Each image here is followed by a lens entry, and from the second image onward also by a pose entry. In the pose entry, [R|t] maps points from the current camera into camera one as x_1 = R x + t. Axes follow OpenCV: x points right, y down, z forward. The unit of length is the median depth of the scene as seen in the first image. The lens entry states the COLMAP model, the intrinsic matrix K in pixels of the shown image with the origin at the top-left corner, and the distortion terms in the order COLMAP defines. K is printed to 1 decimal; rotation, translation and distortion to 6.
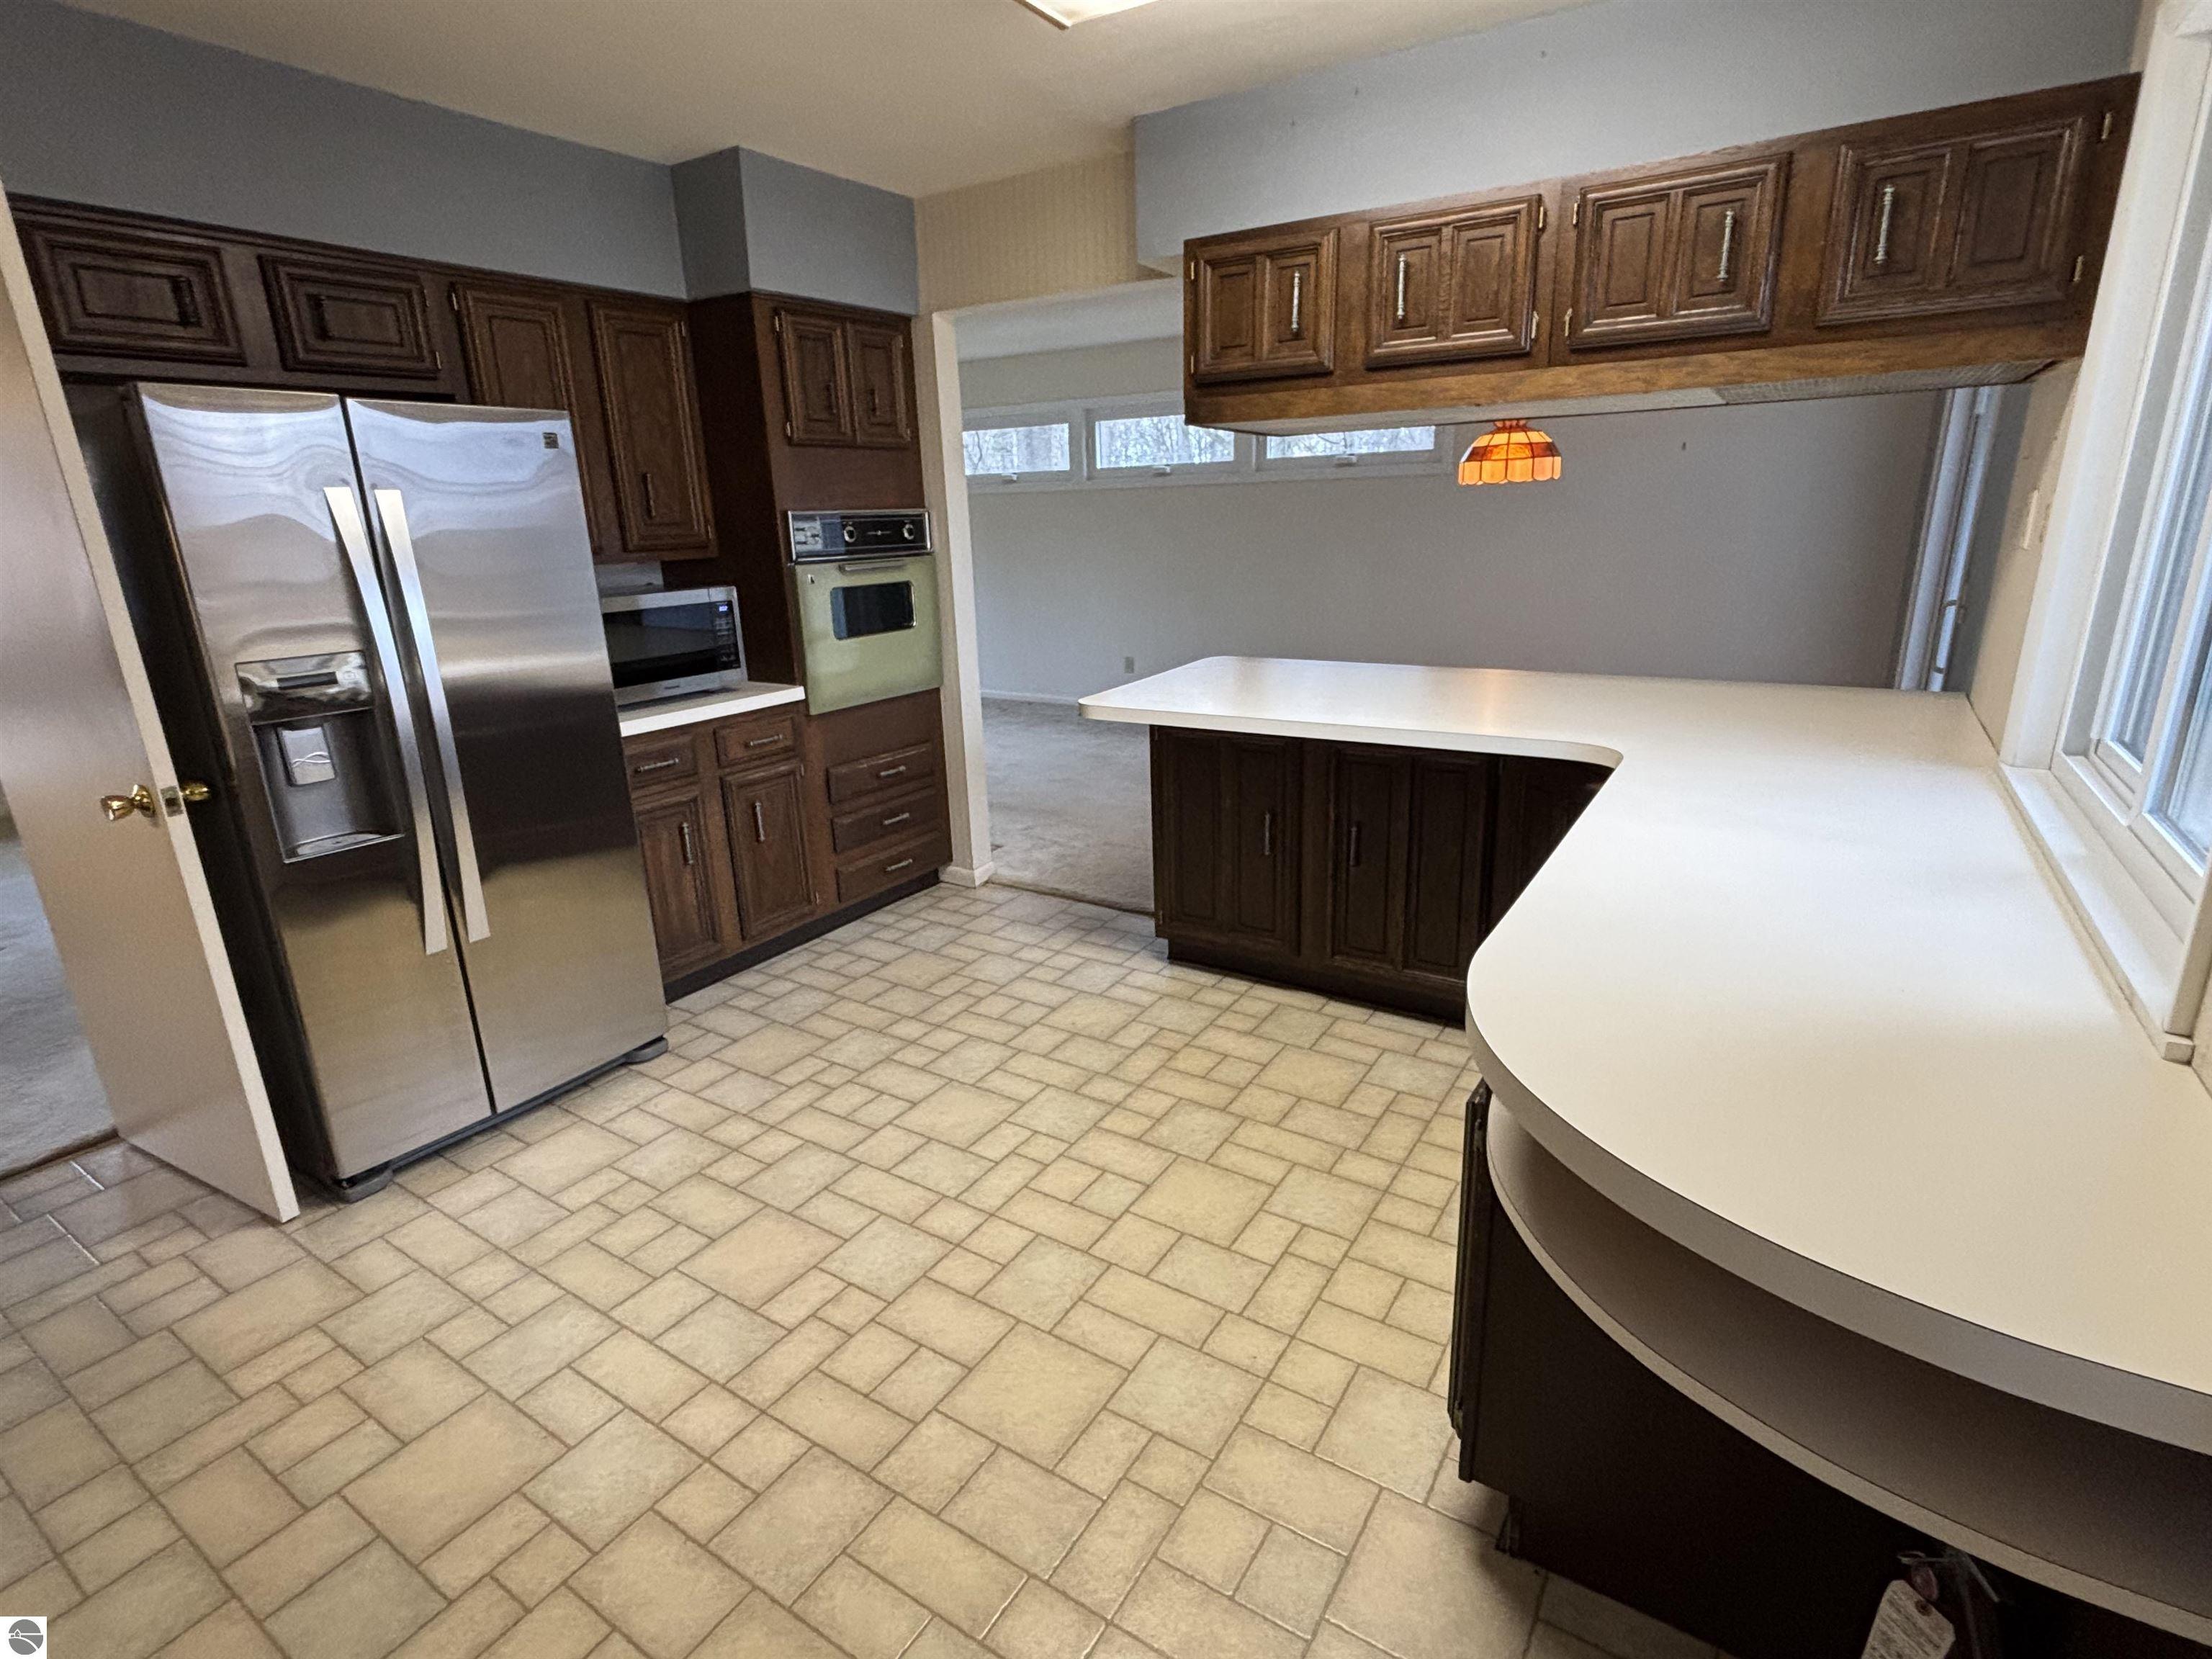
lens RADIAL K [[1067.4, 0, 1106.0], [0, 1067.4, 829.5], [0, 0, 1]] dist [-0.001255, 0.000553]
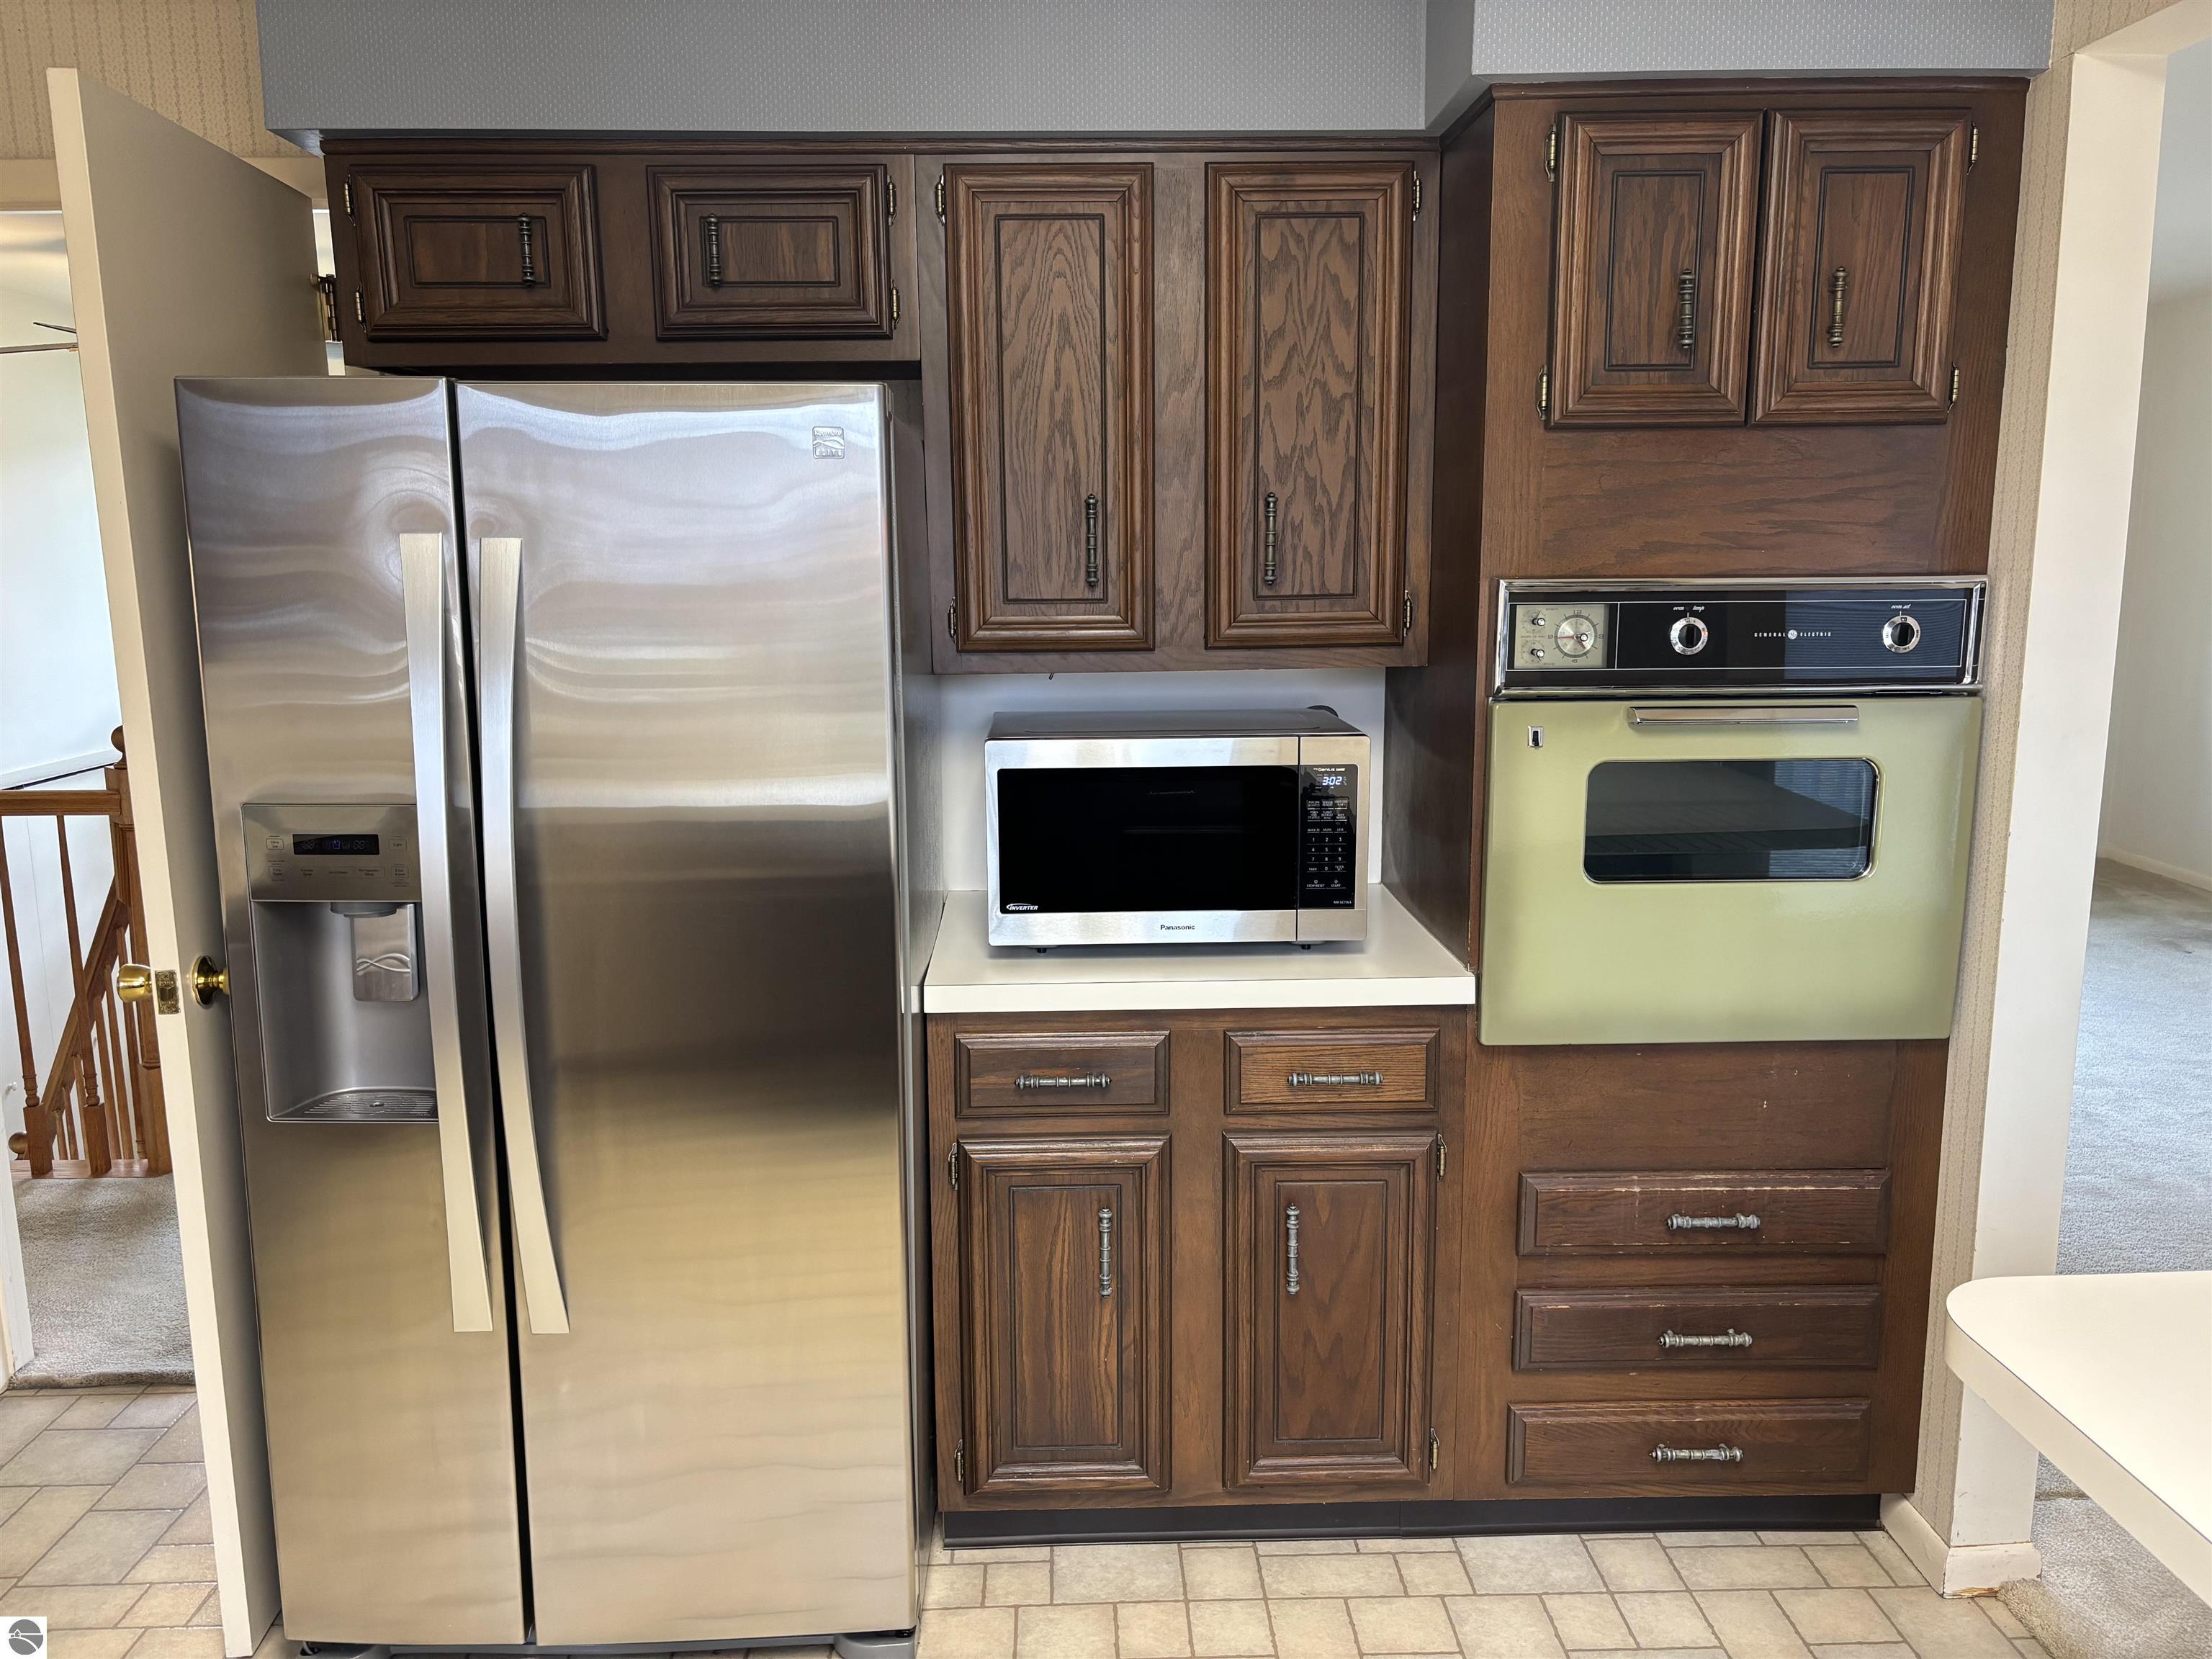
lens RADIAL K [[1665.5, 0, 1106.0], [0, 1665.5, 829.5], [0, 0, 1]] dist [0.053730, -0.058349]
pose [[0.571464, 0.167050, -0.803444, 0.164008], [-0.247779, 0.968491, 0.025129, -0.175804], [0.782326, 0.184716, 0.594849, 0.488544]]
